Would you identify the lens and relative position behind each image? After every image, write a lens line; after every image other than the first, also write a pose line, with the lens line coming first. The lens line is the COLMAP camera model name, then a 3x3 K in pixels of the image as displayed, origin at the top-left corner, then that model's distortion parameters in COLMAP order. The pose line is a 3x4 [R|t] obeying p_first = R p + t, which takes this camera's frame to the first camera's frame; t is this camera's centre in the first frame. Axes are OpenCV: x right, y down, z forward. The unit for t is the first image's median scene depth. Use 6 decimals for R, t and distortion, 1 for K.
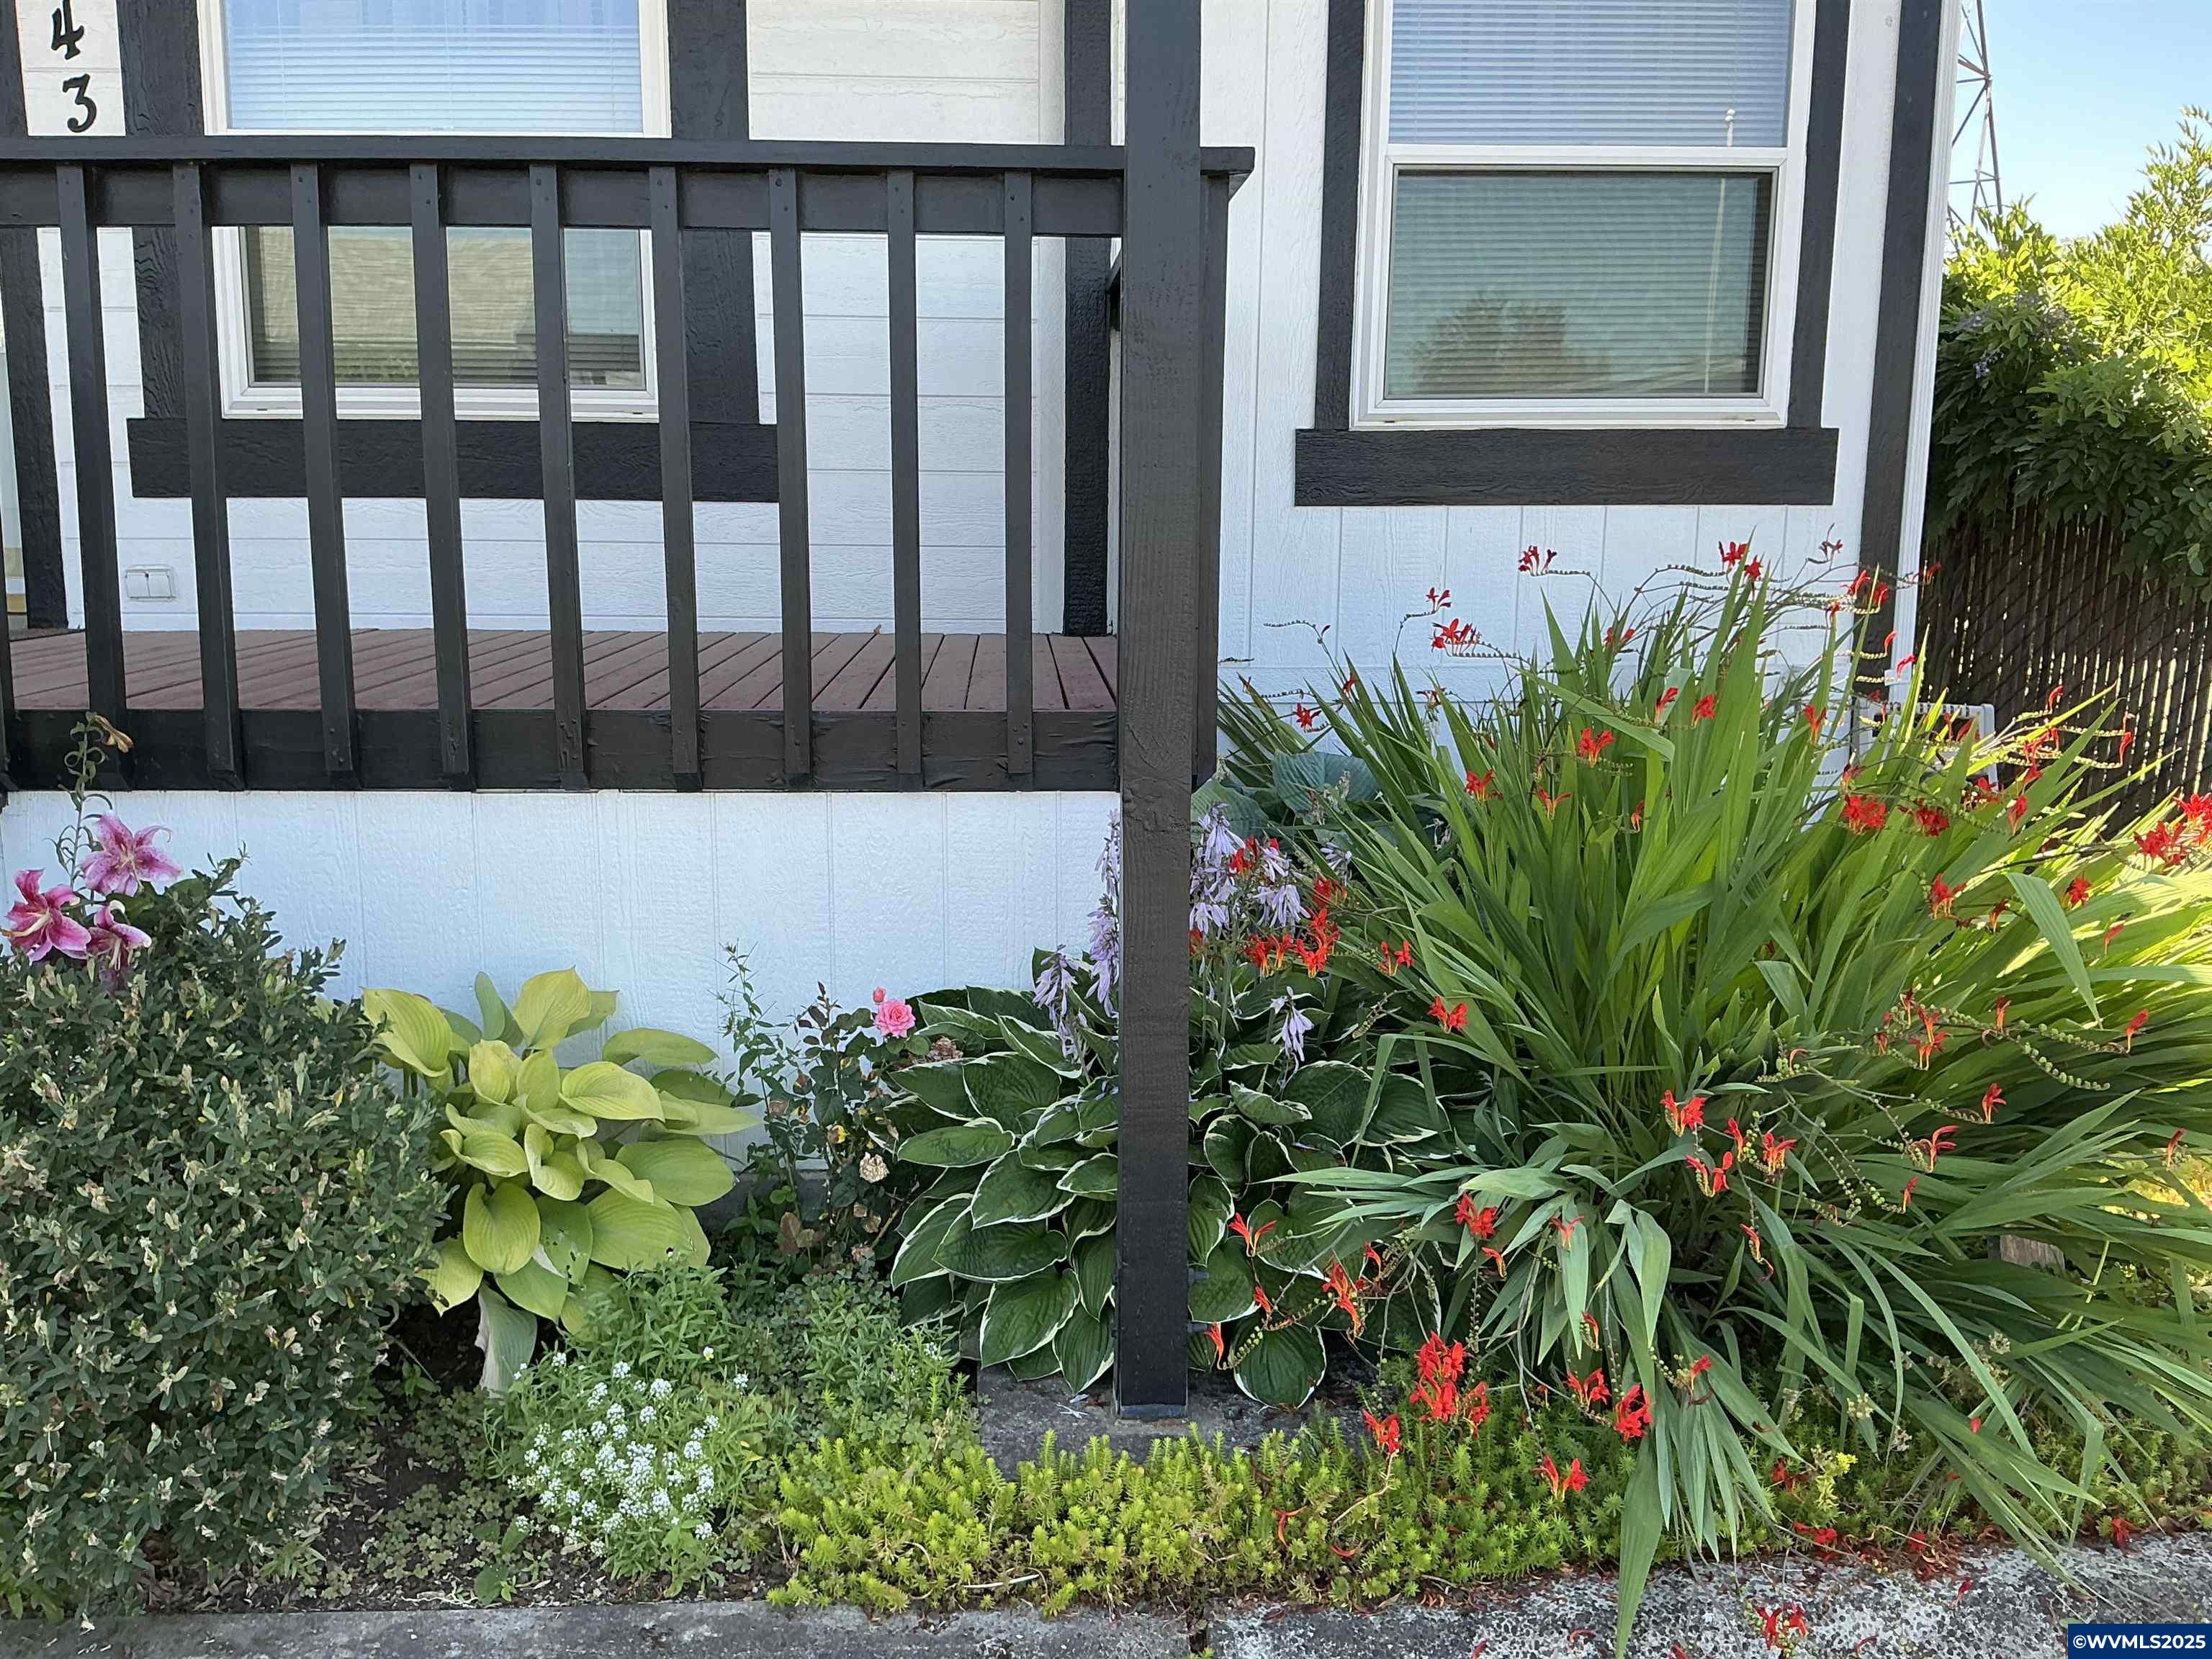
lens RADIAL K [[1828.2, 0, 1100.4], [0, 1828.2, 825.5], [0, 0, 1]] dist [0.130643, -0.270859]
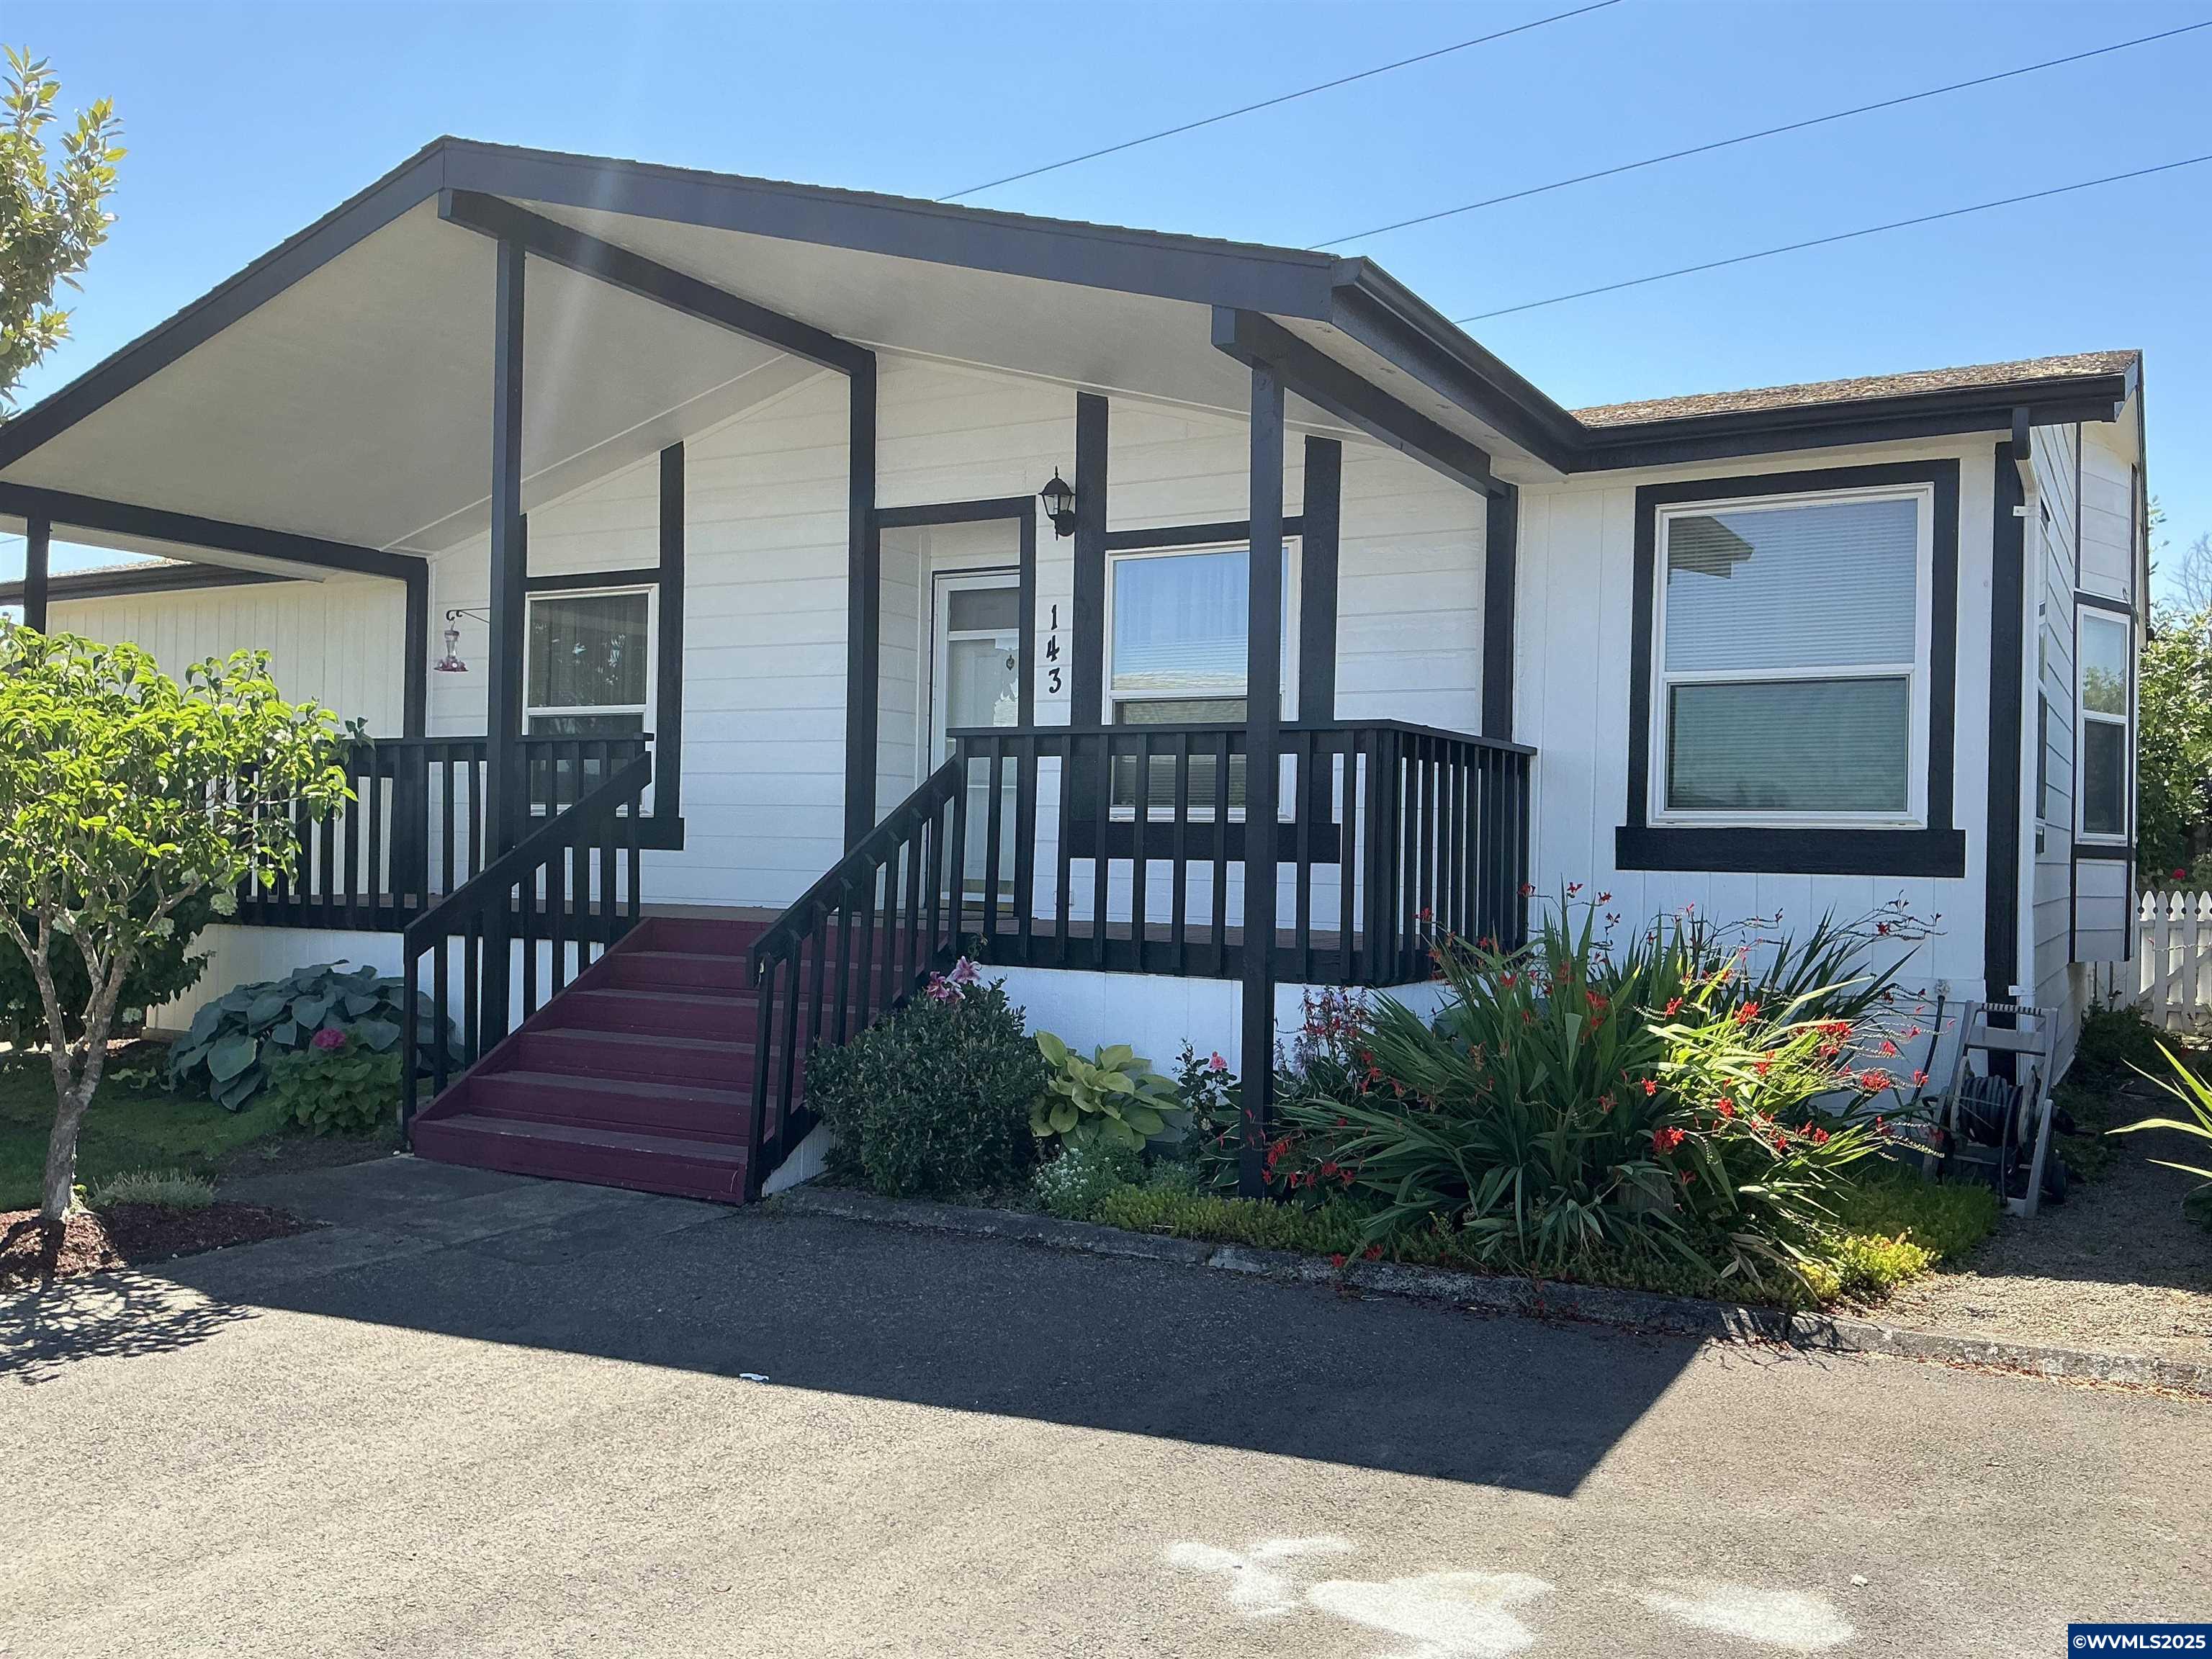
lens RADIAL K [[1828.2, 0, 1100.4], [0, 1828.2, 825.5], [0, 0, 1]] dist [0.130643, -0.270859]
pose [[0.832577, 0.005193, -0.553884, 0.692183], [-0.115591, 0.979569, -0.164568, 0.132961], [0.541714, 0.201040, 0.816167, -0.719725]]
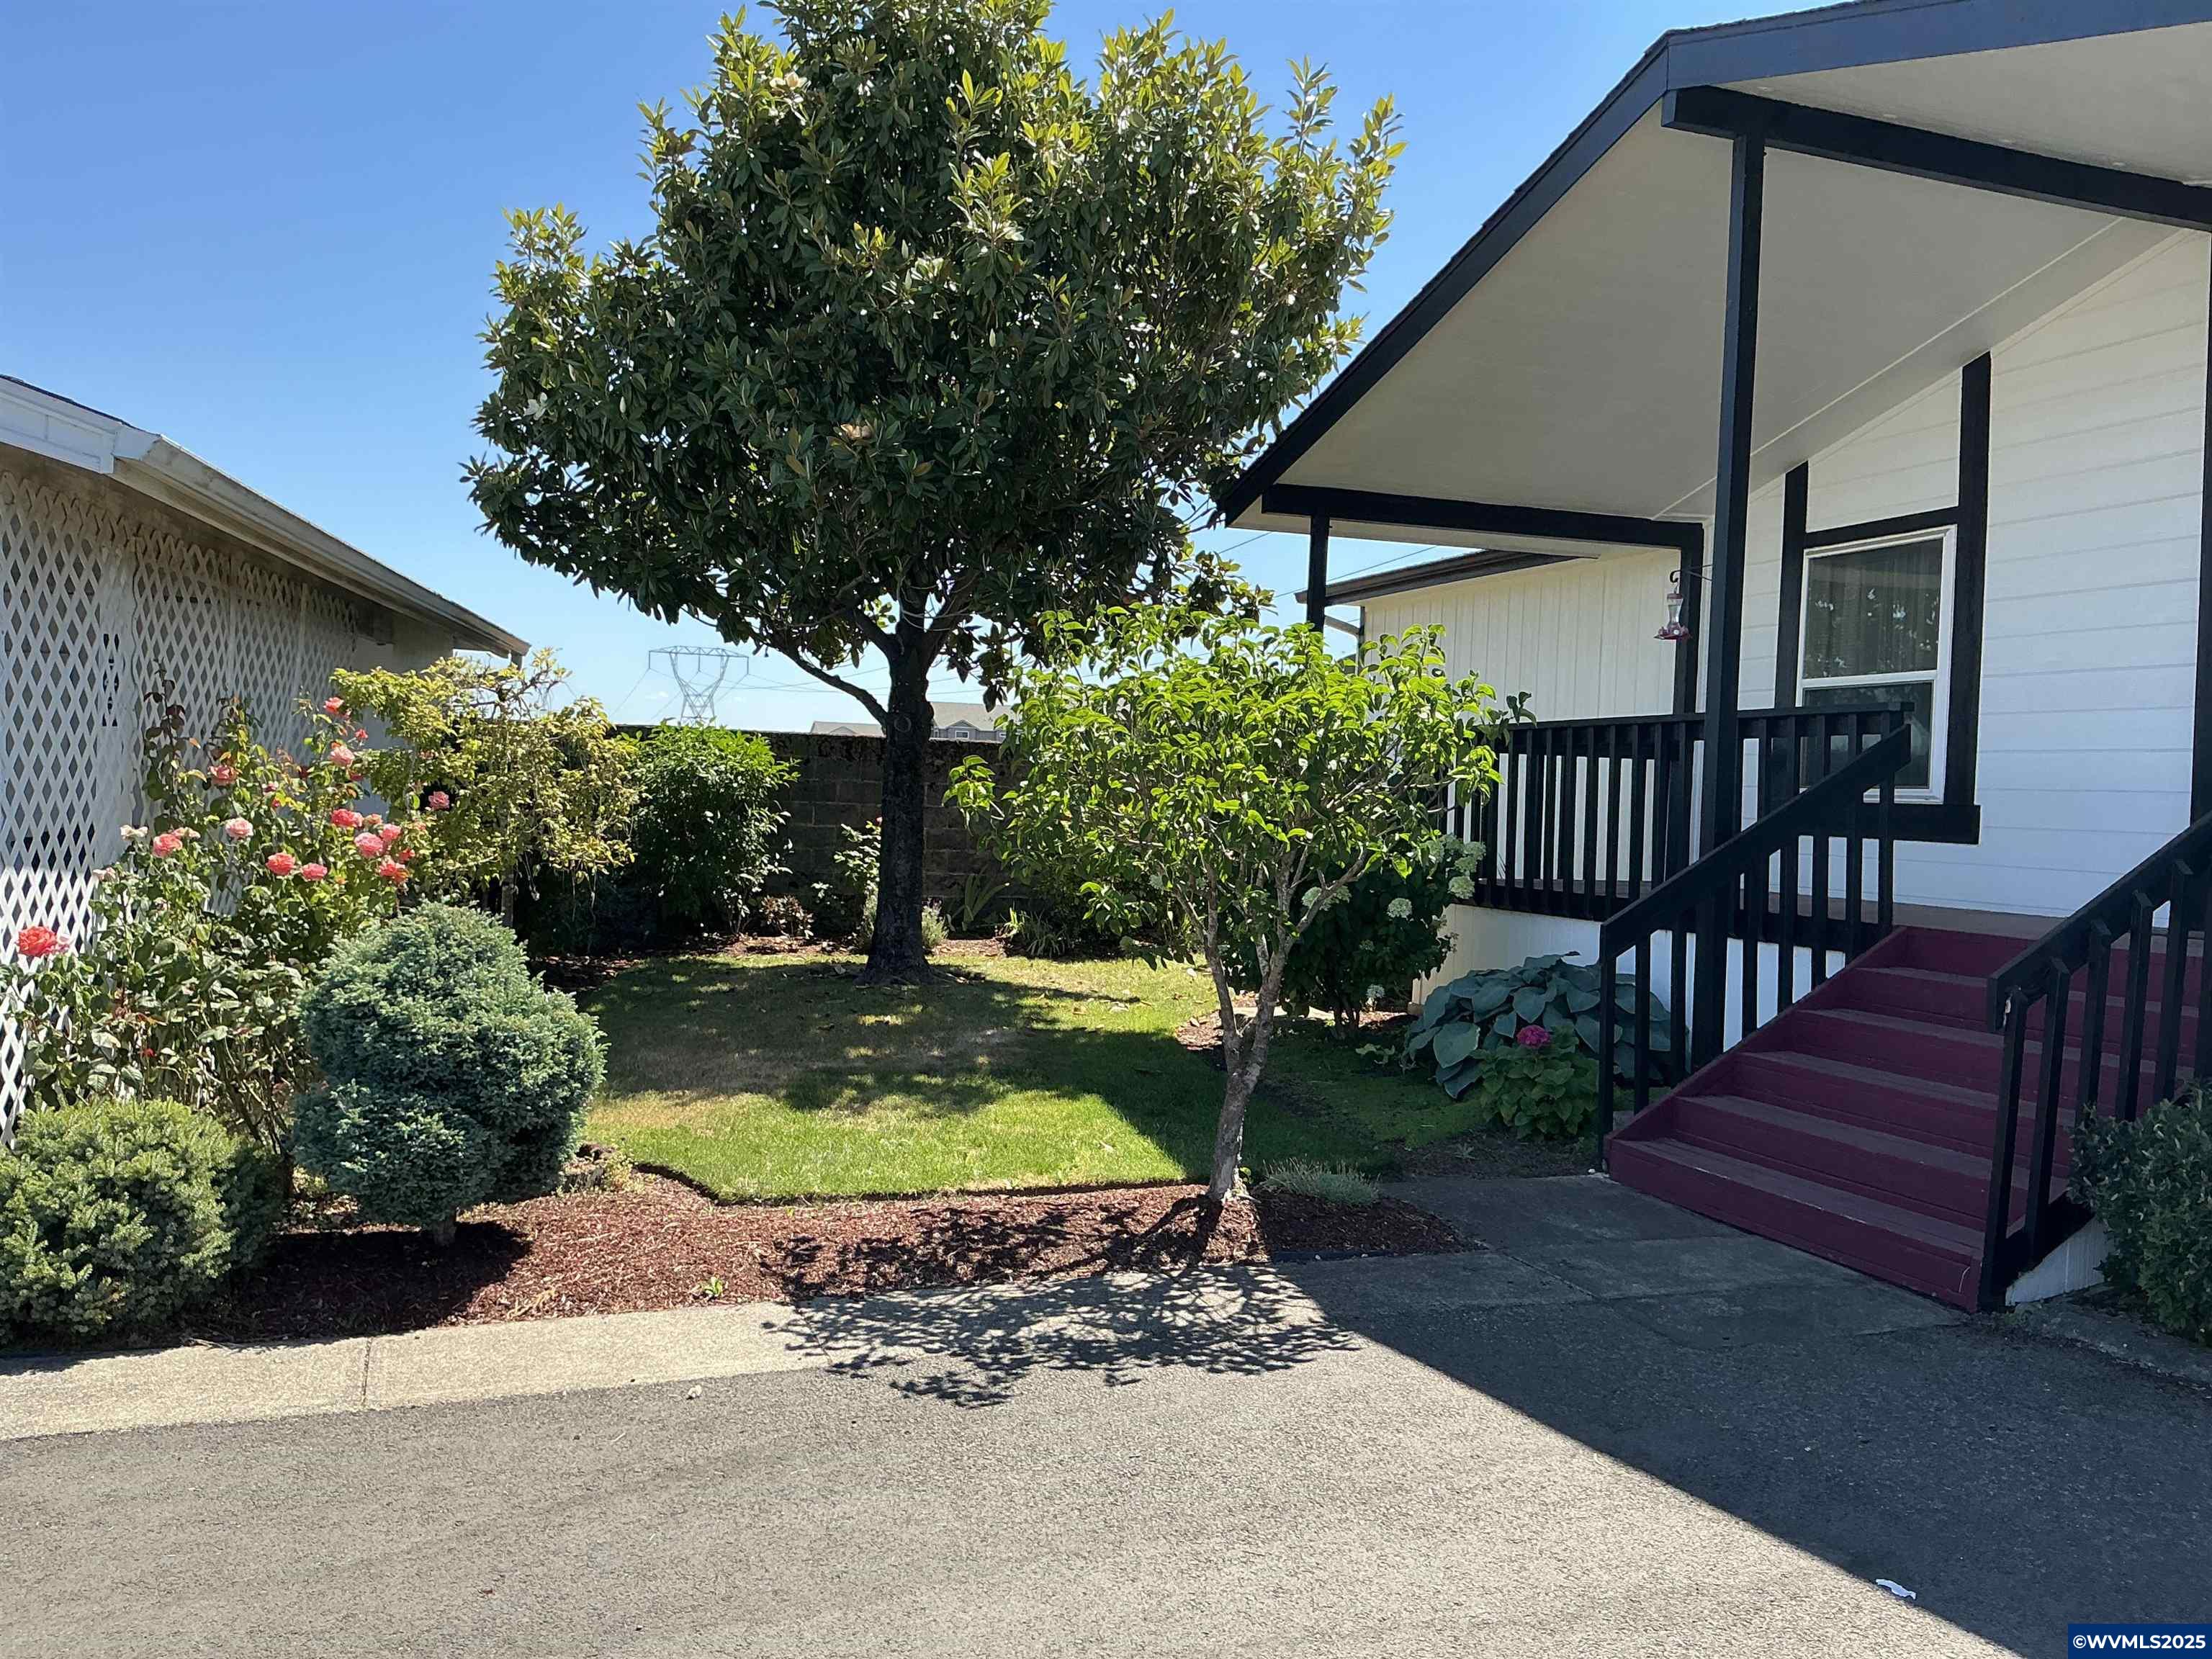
lens RADIAL K [[1828.2, 0, 1100.4], [0, 1828.2, 825.5], [0, 0, 1]] dist [0.130643, -0.270859]
pose [[0.271163, 0.021921, -0.962284, 0.579579], [-0.207091, 0.977656, -0.036085, 0.079898], [0.939991, 0.209065, 0.269644, -0.479701]]
